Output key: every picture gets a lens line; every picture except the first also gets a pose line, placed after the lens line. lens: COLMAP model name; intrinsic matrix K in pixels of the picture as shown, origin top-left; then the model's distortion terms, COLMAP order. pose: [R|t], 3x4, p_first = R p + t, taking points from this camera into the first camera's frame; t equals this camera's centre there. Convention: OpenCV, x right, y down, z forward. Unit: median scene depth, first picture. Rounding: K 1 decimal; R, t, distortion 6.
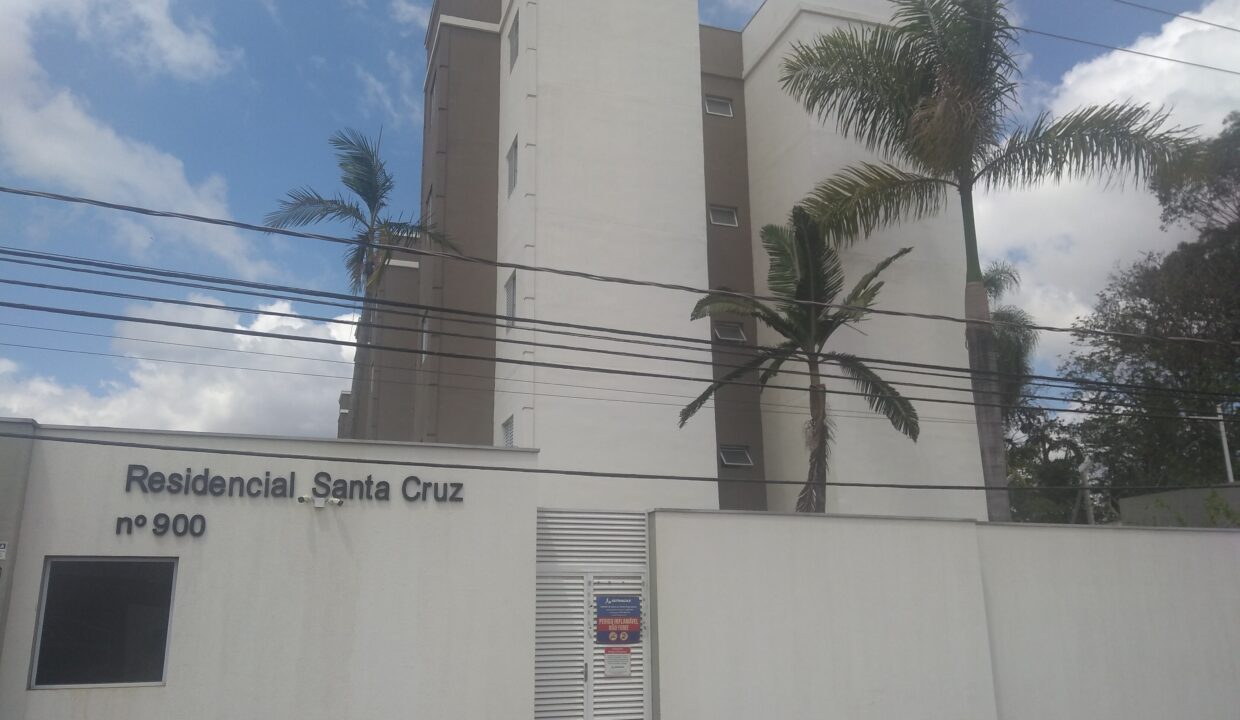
lens RADIAL K [[975.3, 0, 617.0], [0, 975.3, 365.0], [0, 0, 1]] dist [0.008301, -0.014047]
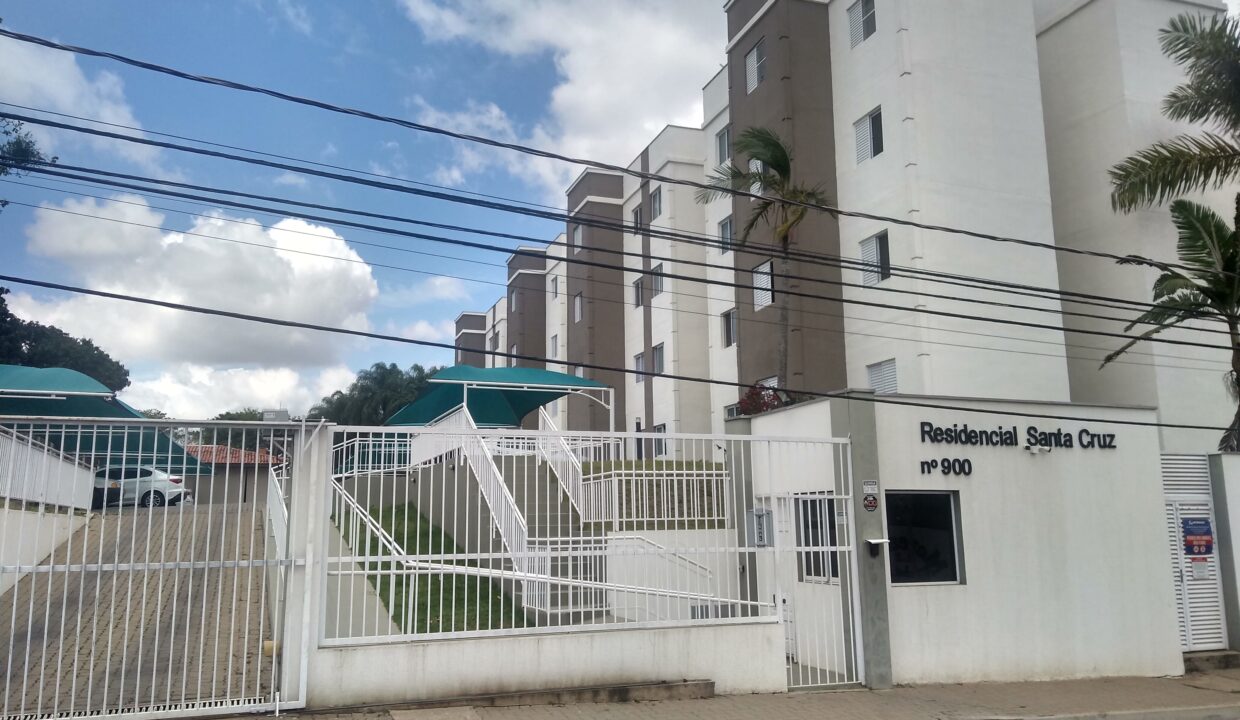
lens RADIAL K [[975.3, 0, 622.9], [0, 975.3, 357.4], [0, 0, 1]] dist [0.008301, -0.014047]
pose [[0.999716, 0.014910, 0.018576, -0.877883], [-0.016652, 0.995102, 0.097439, -0.101355], [-0.017032, -0.097721, 0.995068, -0.289205]]
